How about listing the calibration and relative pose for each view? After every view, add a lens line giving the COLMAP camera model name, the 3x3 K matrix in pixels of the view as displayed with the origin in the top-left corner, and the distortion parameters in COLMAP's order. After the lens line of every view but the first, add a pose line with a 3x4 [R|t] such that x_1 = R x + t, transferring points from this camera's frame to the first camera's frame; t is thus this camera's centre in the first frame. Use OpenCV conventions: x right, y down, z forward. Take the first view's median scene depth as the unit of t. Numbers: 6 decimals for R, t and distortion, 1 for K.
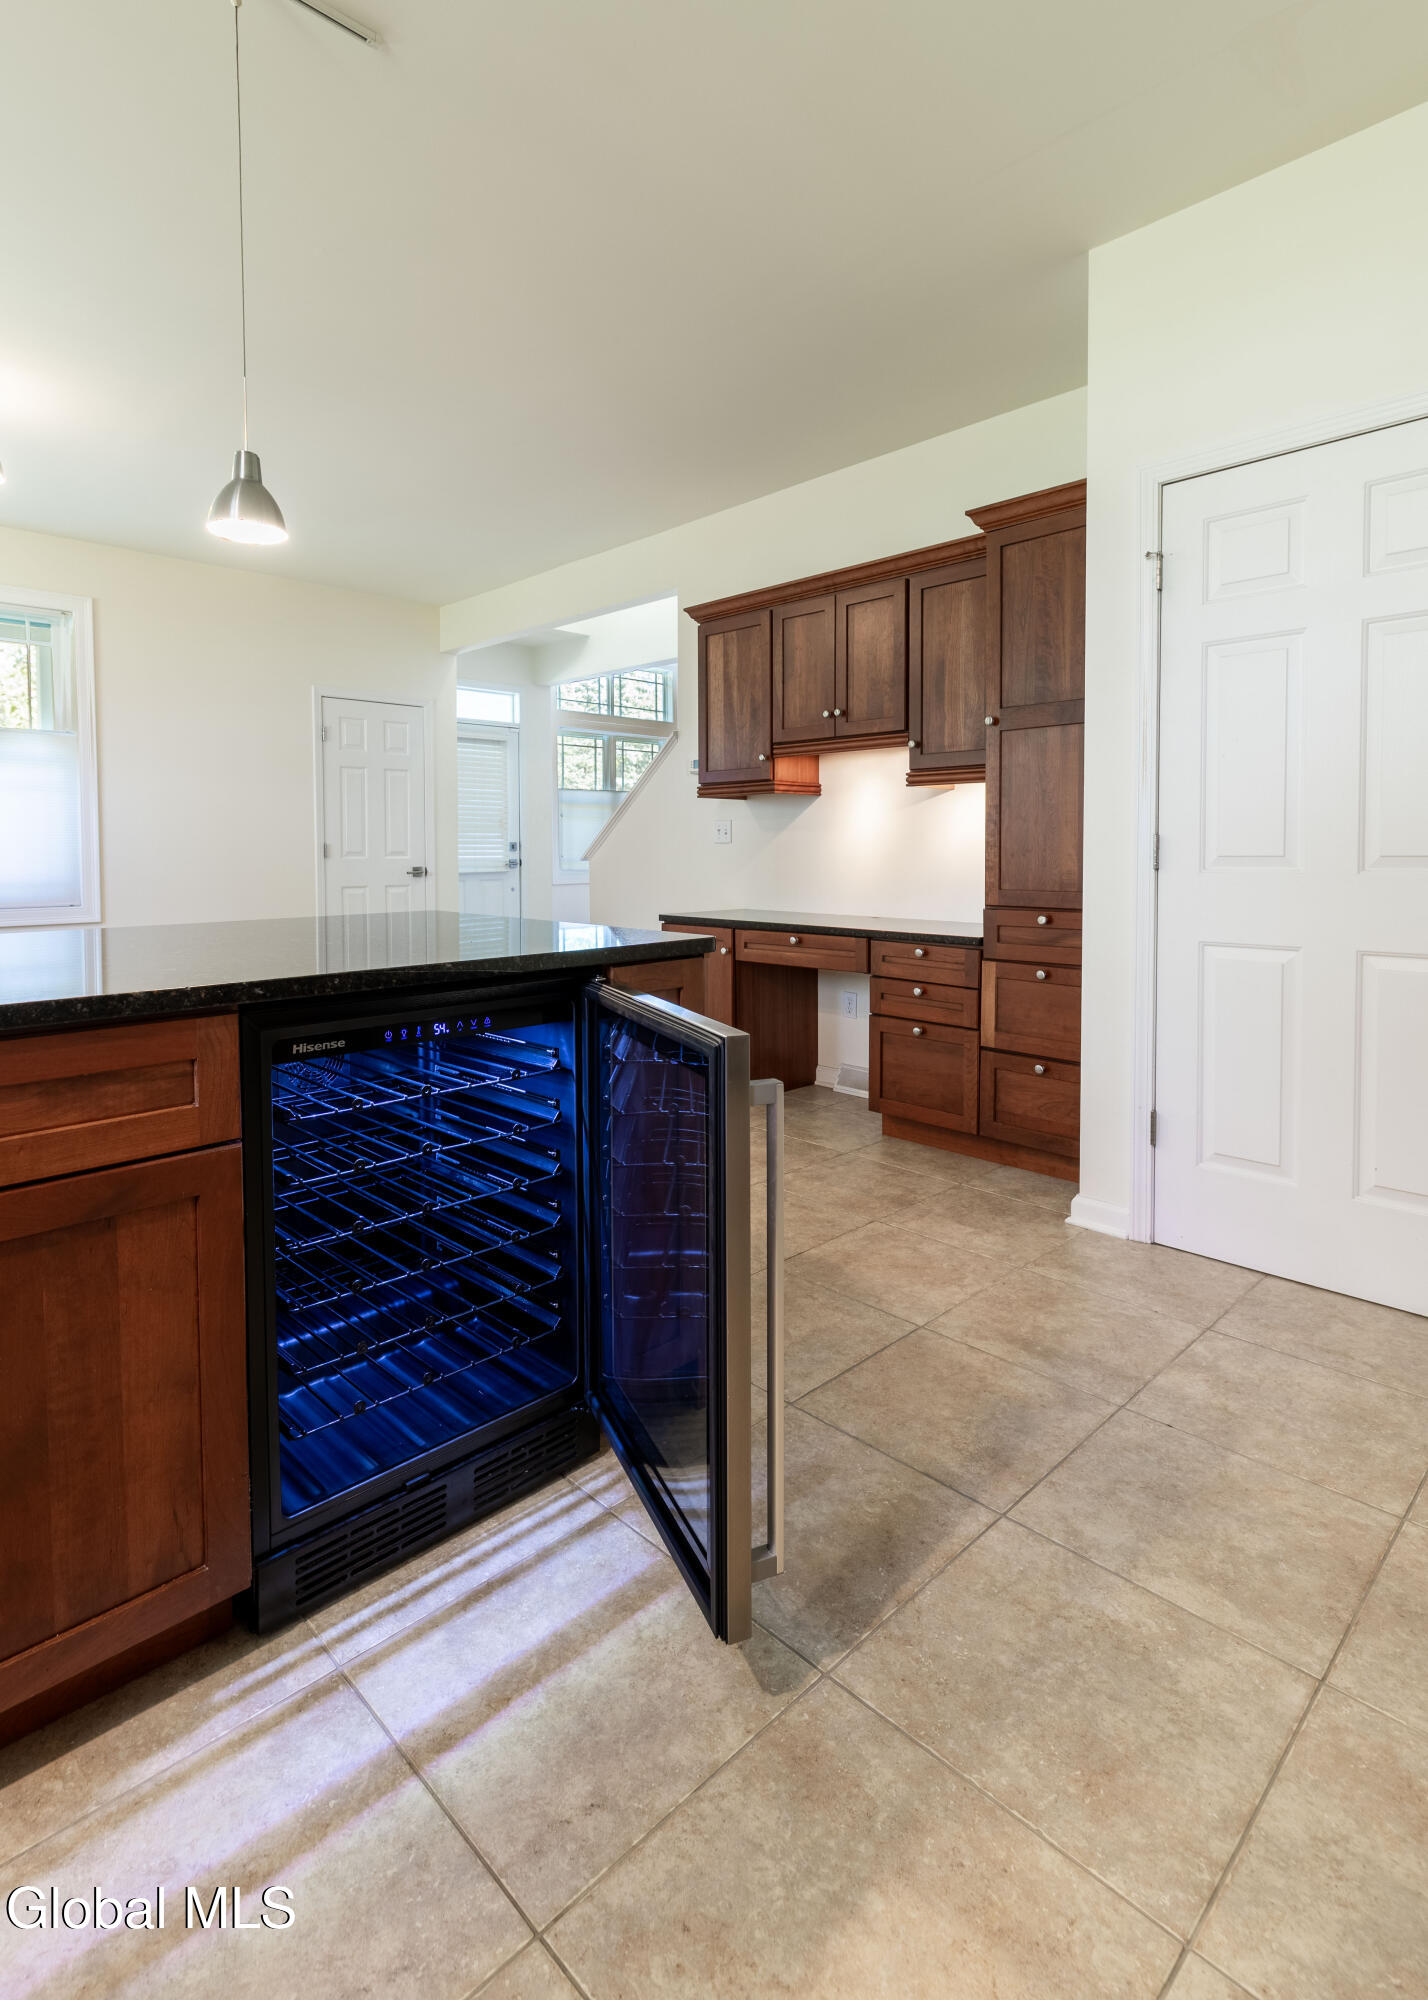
lens RADIAL K [[1002.4, 0, 720.7], [0, 1002.4, 887.0], [0, 0, 1]] dist [-0.002412, -0.001136]
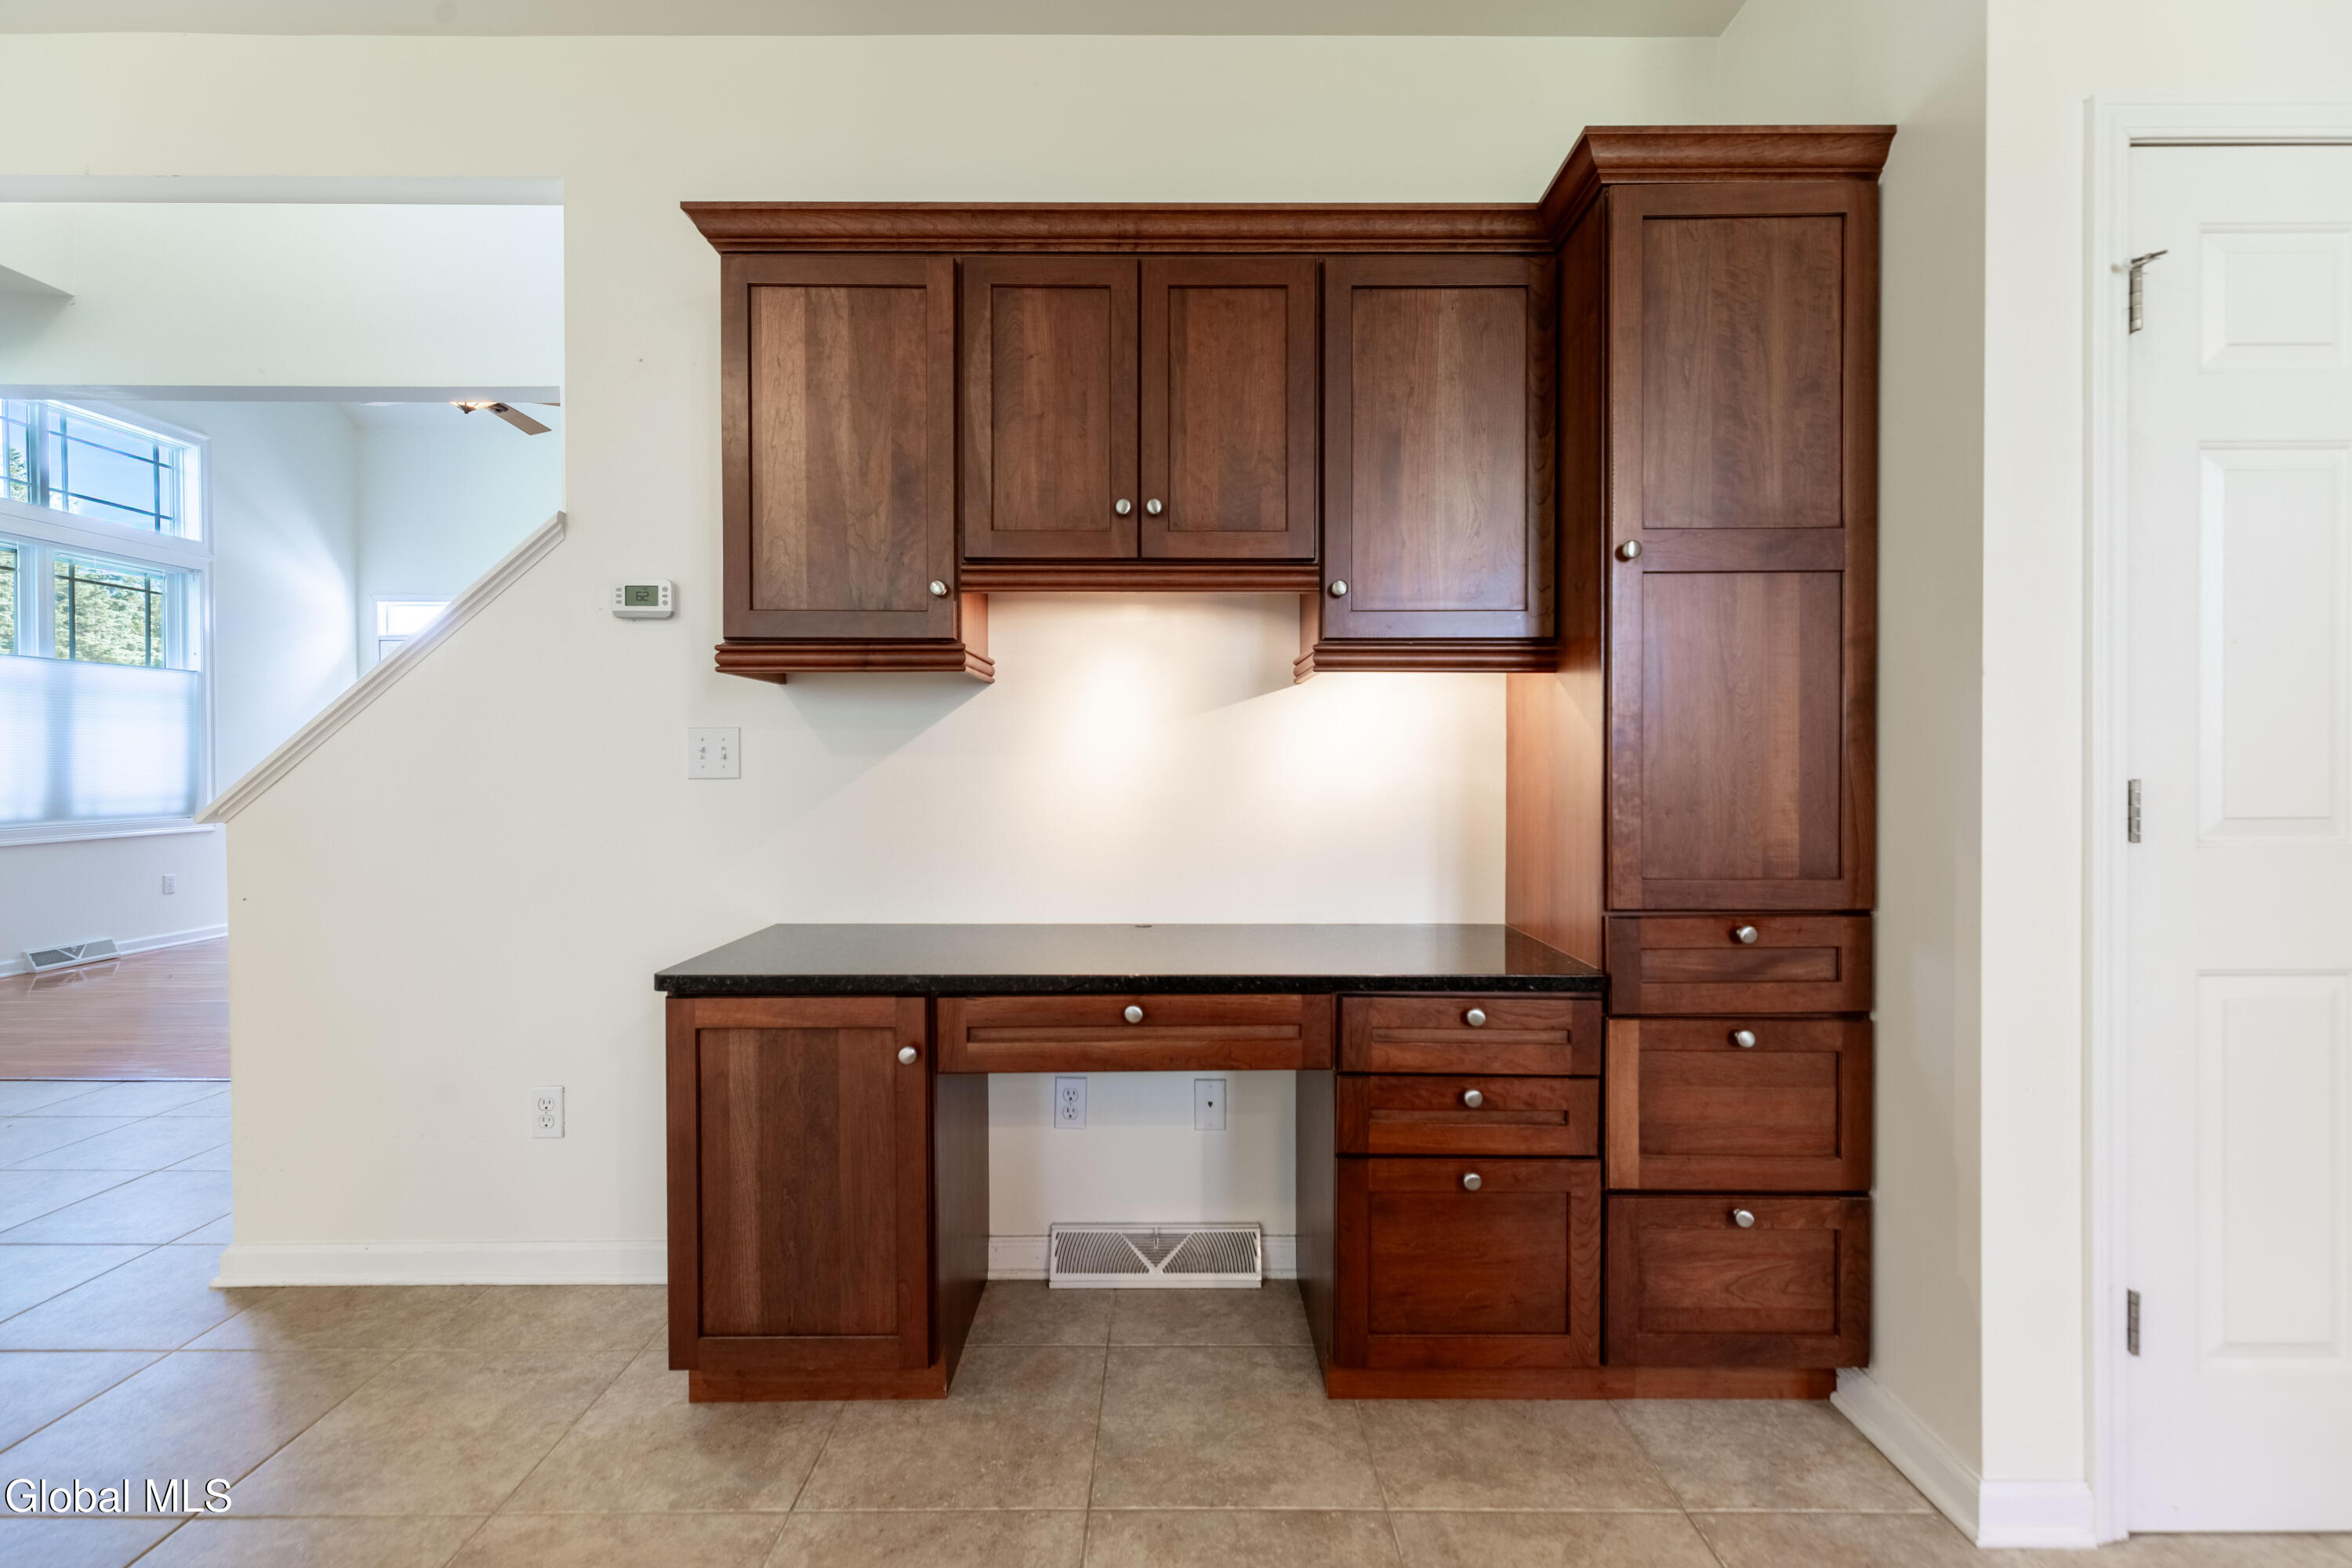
lens RADIAL K [[1052.0, 0, 1176.2], [0, 1052.0, 772.9], [0, 0, 1]] dist [0.003166, -0.000395]
pose [[0.706225, -0.004538, 0.707973, -0.240988], [0.026180, 0.999463, -0.019709, -0.041591], [-0.707503, 0.032454, 0.705965, 0.688282]]
